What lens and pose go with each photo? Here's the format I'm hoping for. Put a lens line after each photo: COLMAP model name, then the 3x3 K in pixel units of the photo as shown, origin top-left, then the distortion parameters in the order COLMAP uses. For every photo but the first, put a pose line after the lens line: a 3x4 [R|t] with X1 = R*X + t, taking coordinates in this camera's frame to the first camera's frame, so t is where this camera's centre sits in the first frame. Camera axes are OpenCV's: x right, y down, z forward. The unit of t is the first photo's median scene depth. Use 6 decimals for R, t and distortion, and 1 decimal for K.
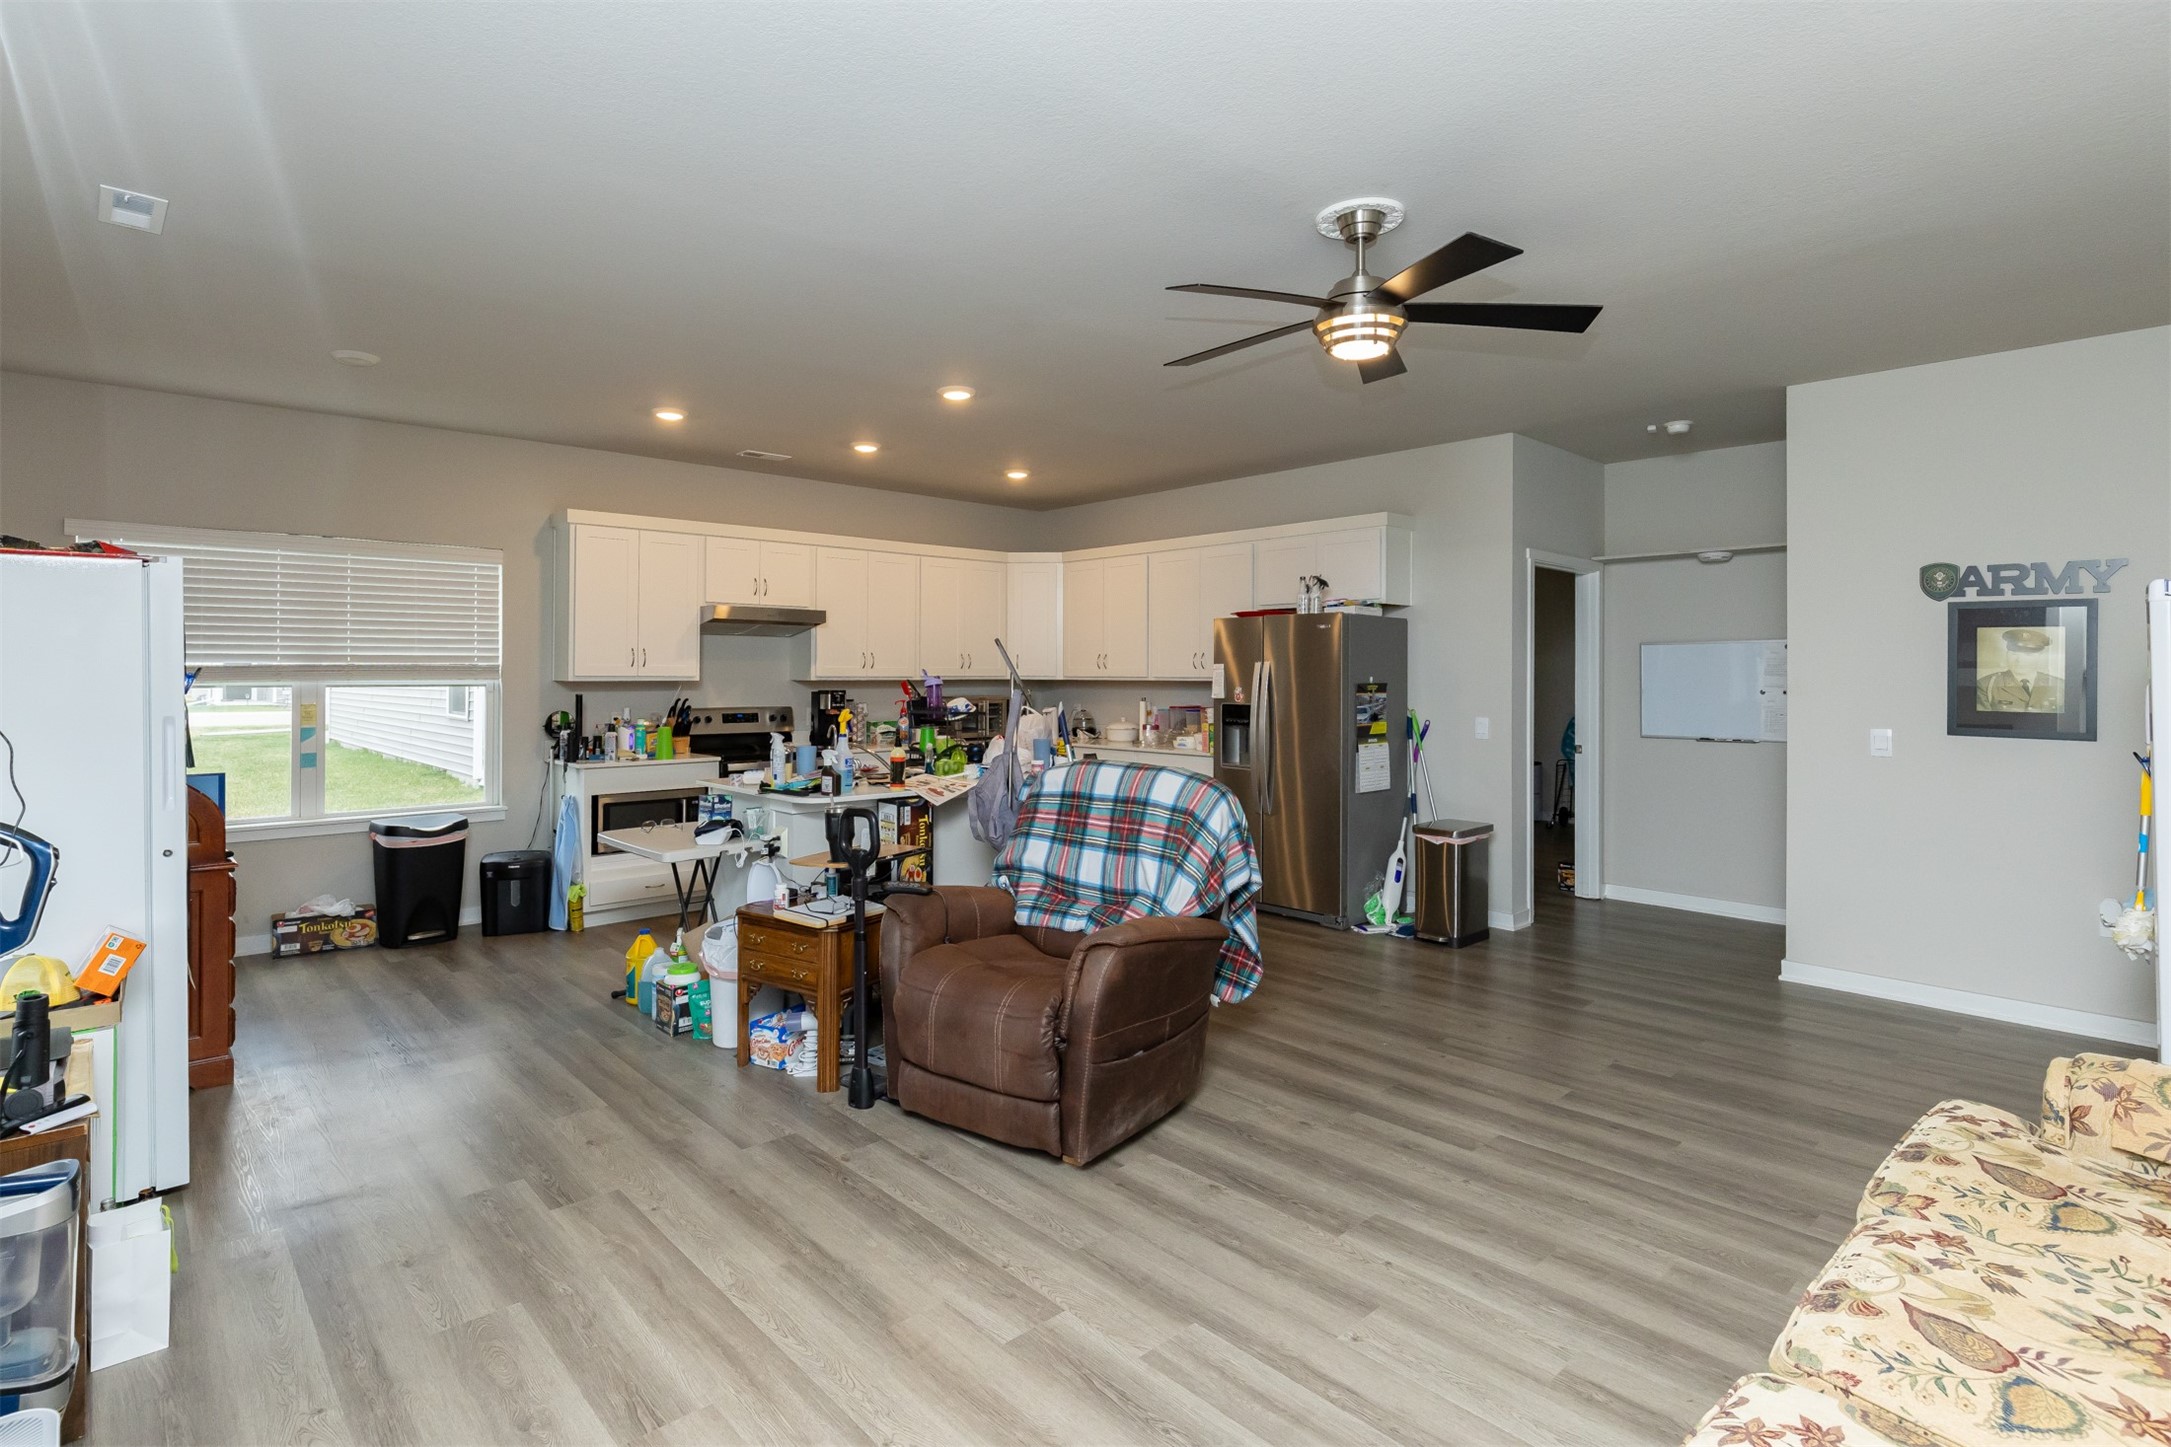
lens RADIAL K [[1051.3, 0, 1061.0], [0, 1051.3, 668.4], [0, 0, 1]] dist [-0.009306, -0.000875]
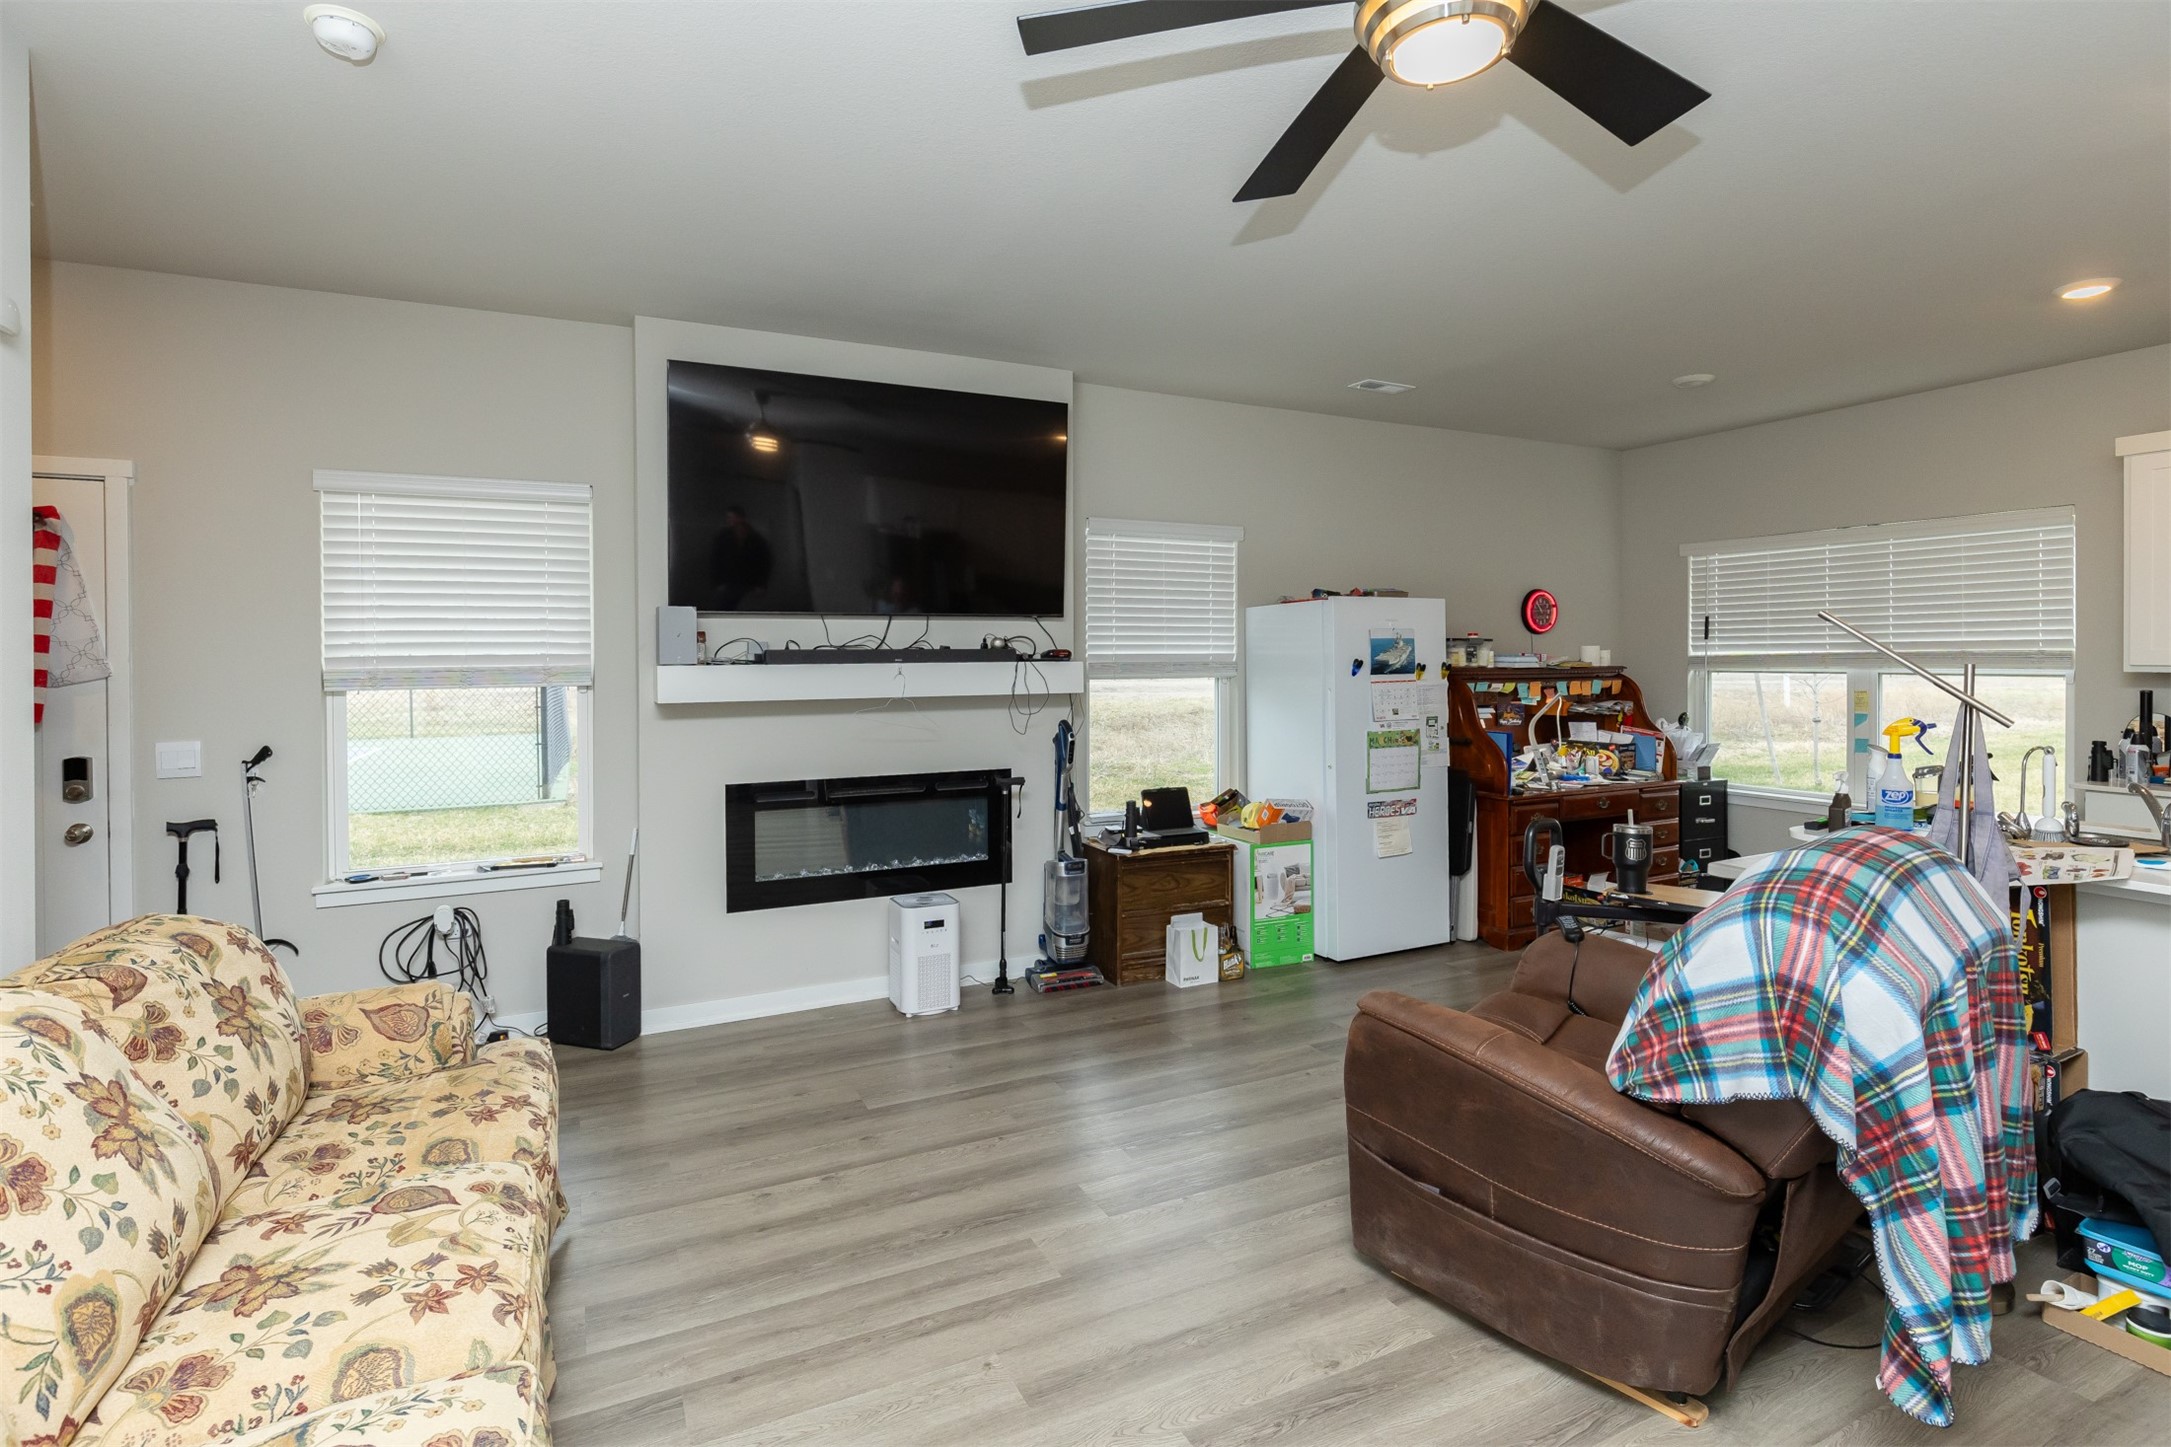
lens RADIAL K [[1040.1, 0, 1072.4], [0, 1040.1, 671.0], [0, 0, 1]] dist [-0.006373, -0.000566]
pose [[-0.278351, 0.011722, -0.960408, 0.447947], [0.008811, 0.999915, 0.009651, -0.001891], [0.960439, -0.005776, -0.278430, 0.516030]]
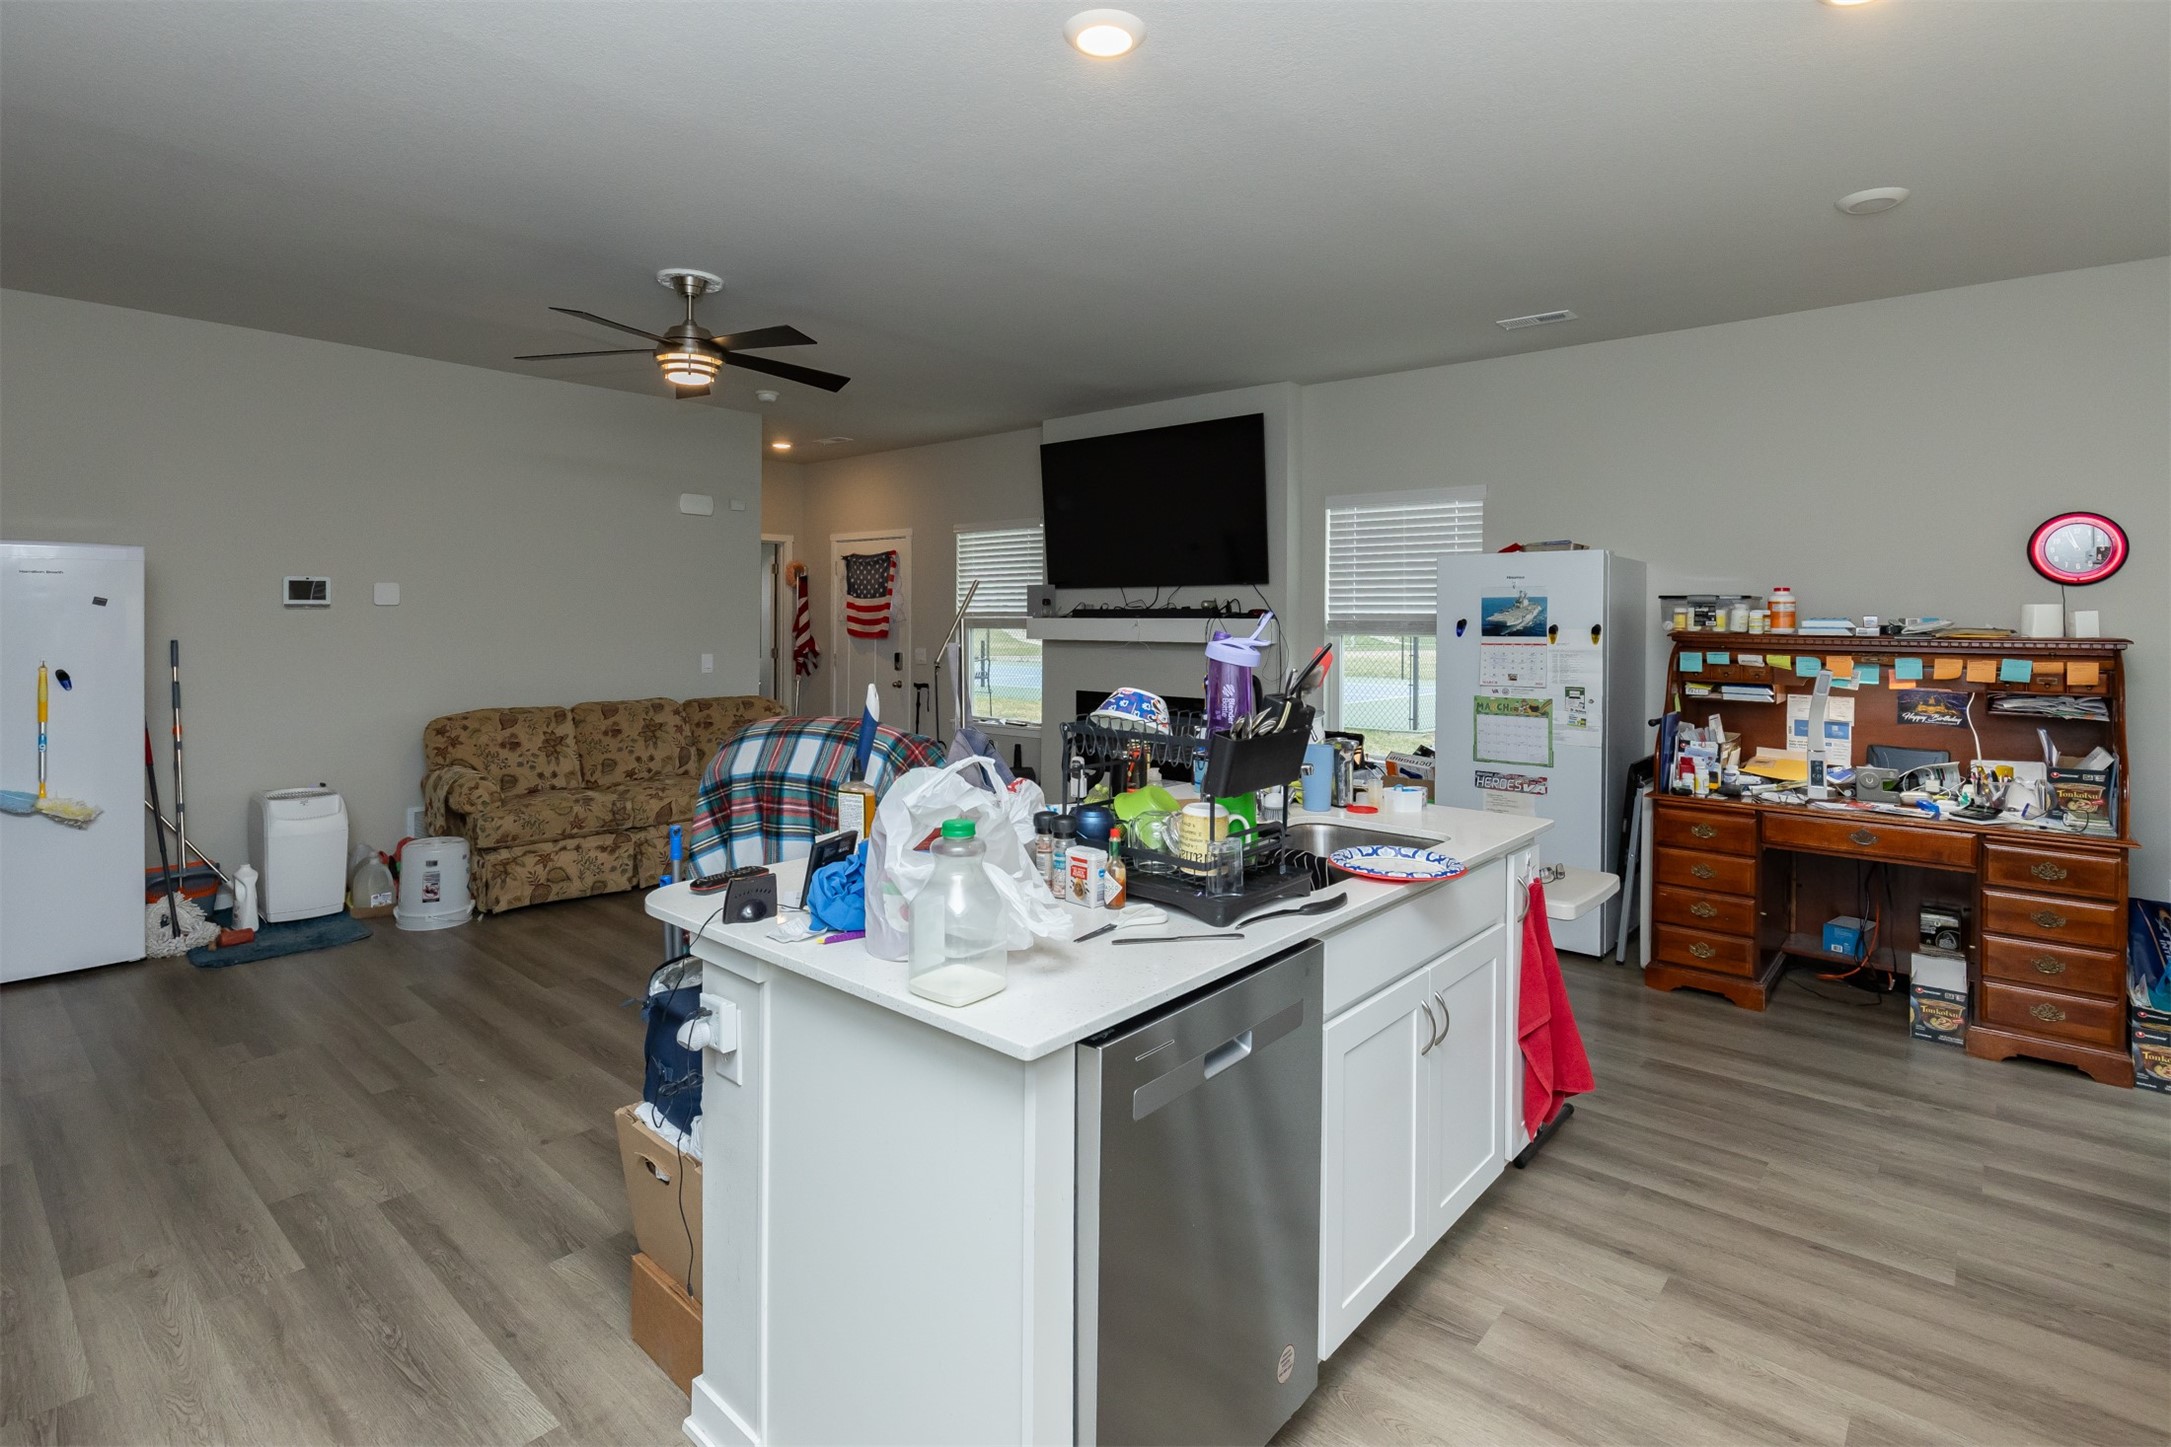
lens RADIAL K [[1063.0, 0, 1073.3], [0, 1063.0, 616.7], [0, 0, 1]] dist [0.000060, -0.000457]
pose [[-0.993014, -0.008883, -0.117659, -0.026277], [-0.008400, 0.999954, -0.004599, 0.003037], [0.117694, -0.003578, -0.993043, 1.296134]]
